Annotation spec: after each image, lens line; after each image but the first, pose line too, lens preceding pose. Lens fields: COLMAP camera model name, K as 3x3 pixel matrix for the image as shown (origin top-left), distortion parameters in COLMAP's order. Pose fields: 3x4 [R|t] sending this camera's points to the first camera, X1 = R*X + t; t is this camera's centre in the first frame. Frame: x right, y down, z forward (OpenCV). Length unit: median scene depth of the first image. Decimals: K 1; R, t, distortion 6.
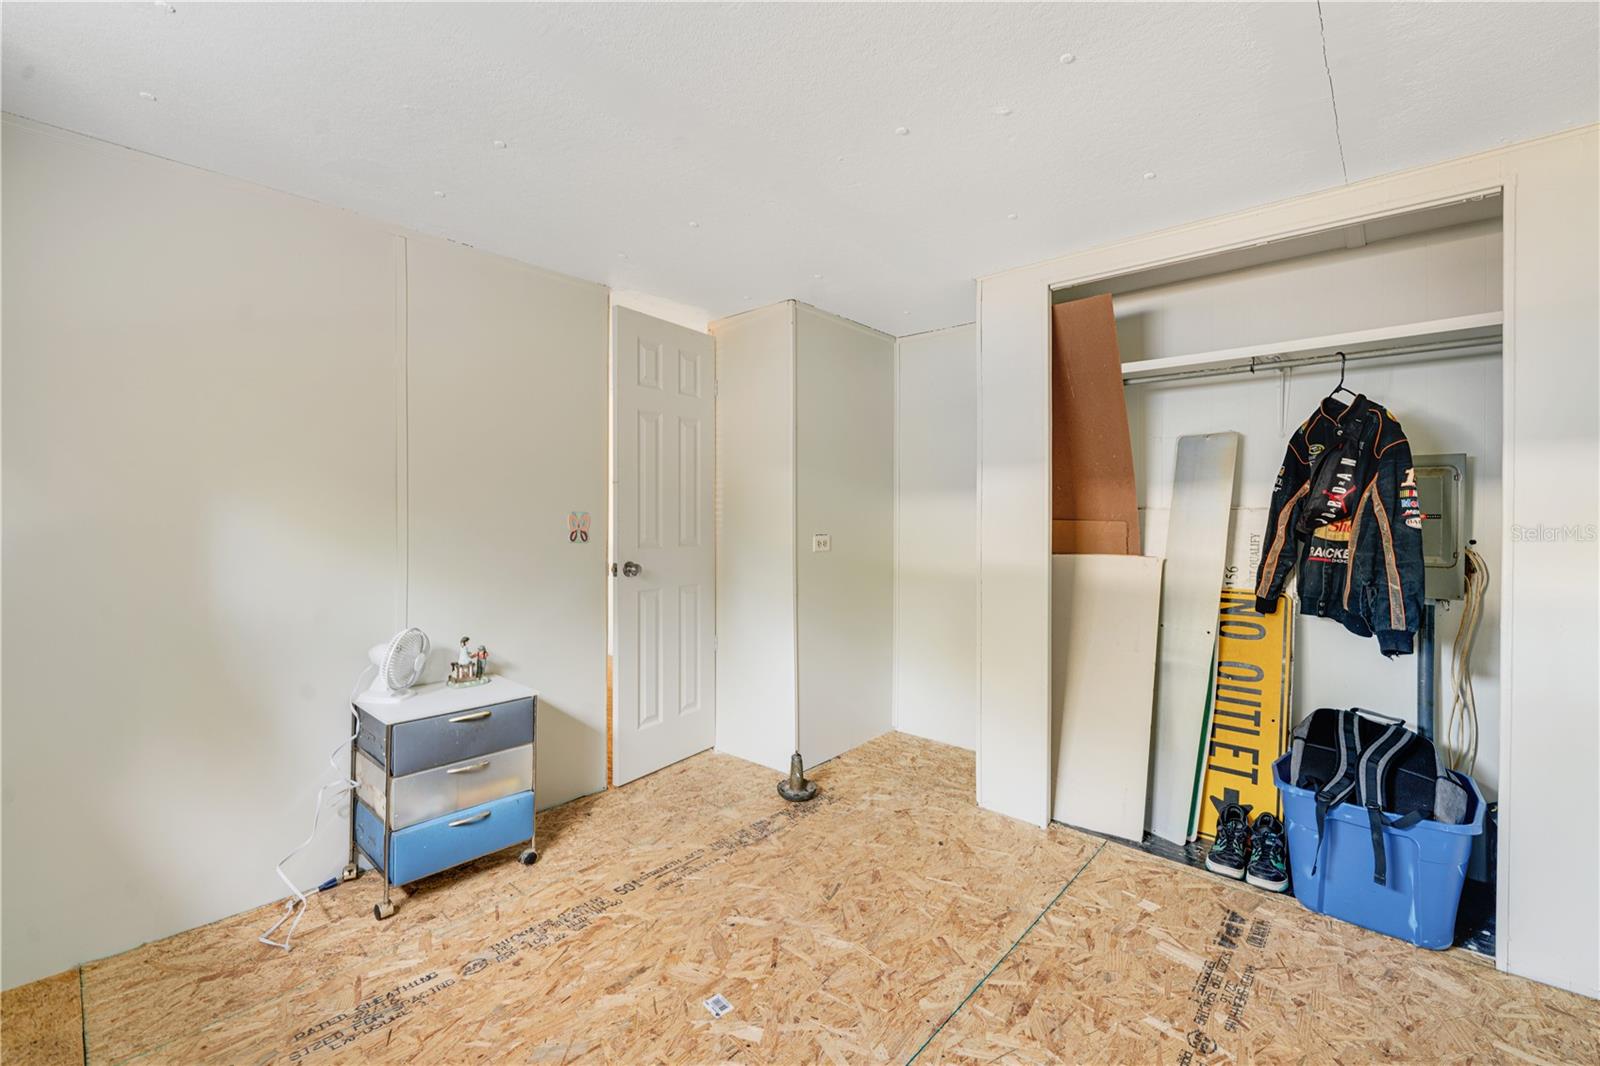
lens RADIAL K [[667.4, 0, 788.5], [0, 667.4, 521.4], [0, 0, 1]] dist [-0.000196, -0.000115]
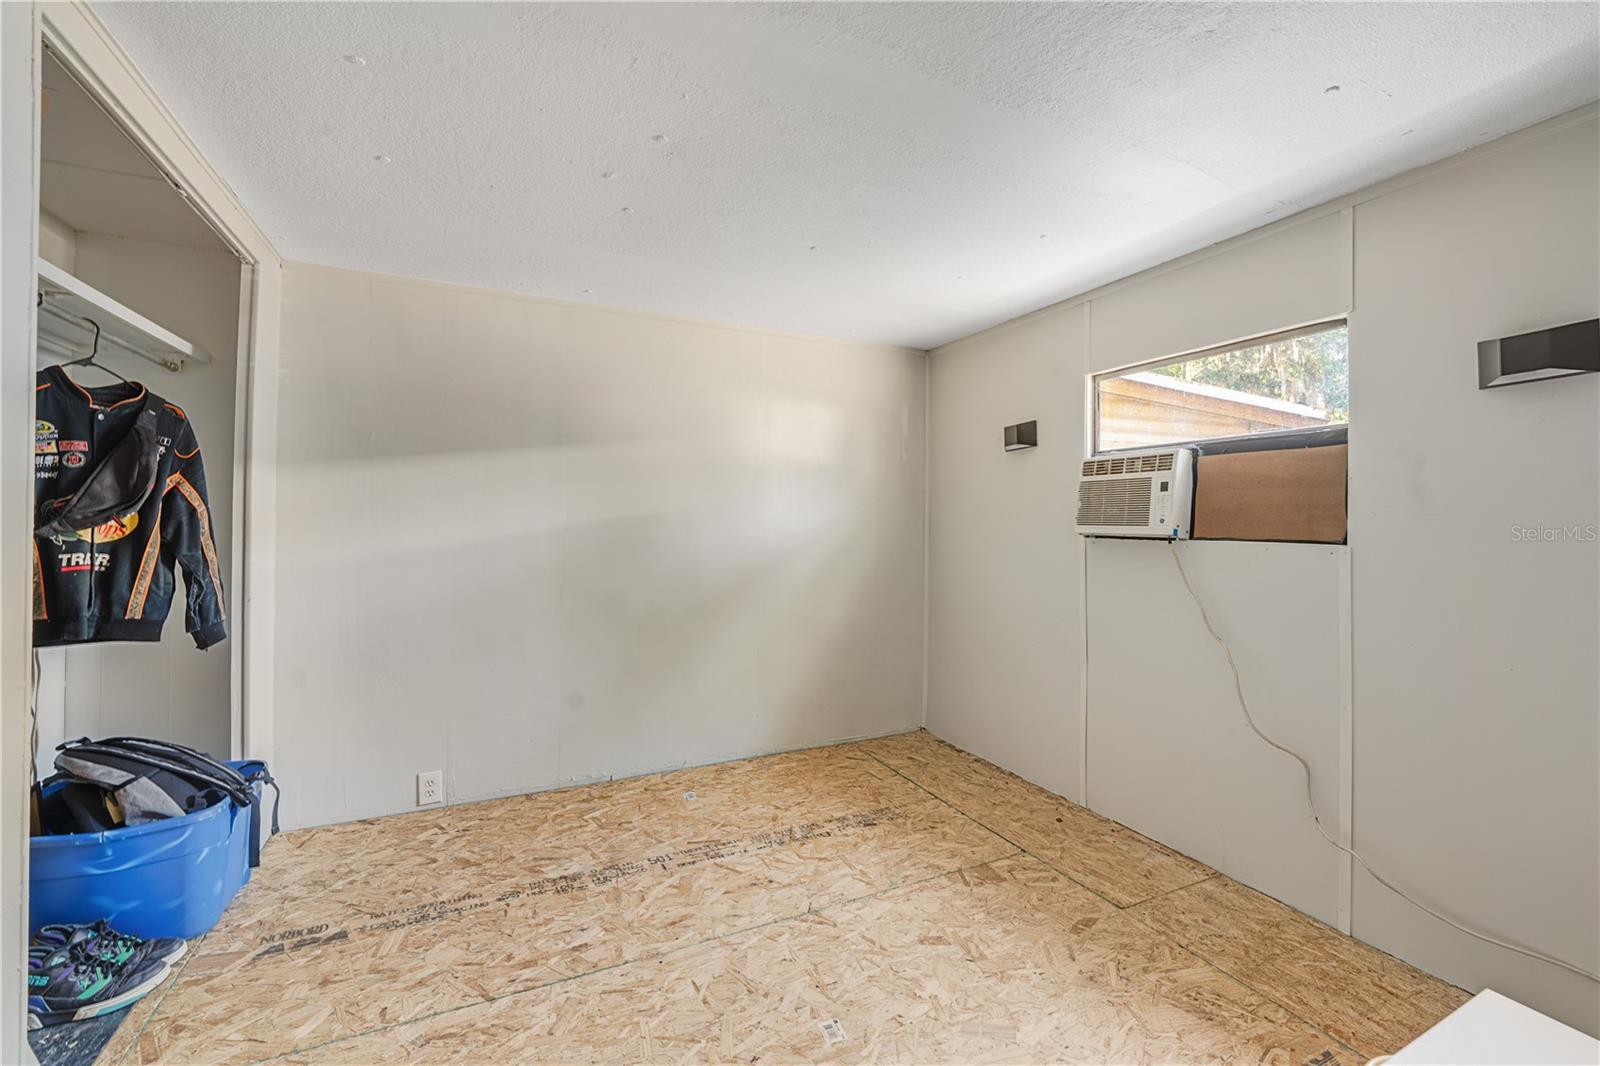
lens RADIAL K [[667.4, 0, 788.5], [0, 667.4, 521.4], [0, 0, 1]] dist [-0.000196, -0.000115]
pose [[-0.924433, -0.008306, 0.381254, -0.375081], [-0.003176, 0.999896, 0.014084, -0.015978], [-0.381331, 0.011808, -0.924363, 1.757047]]
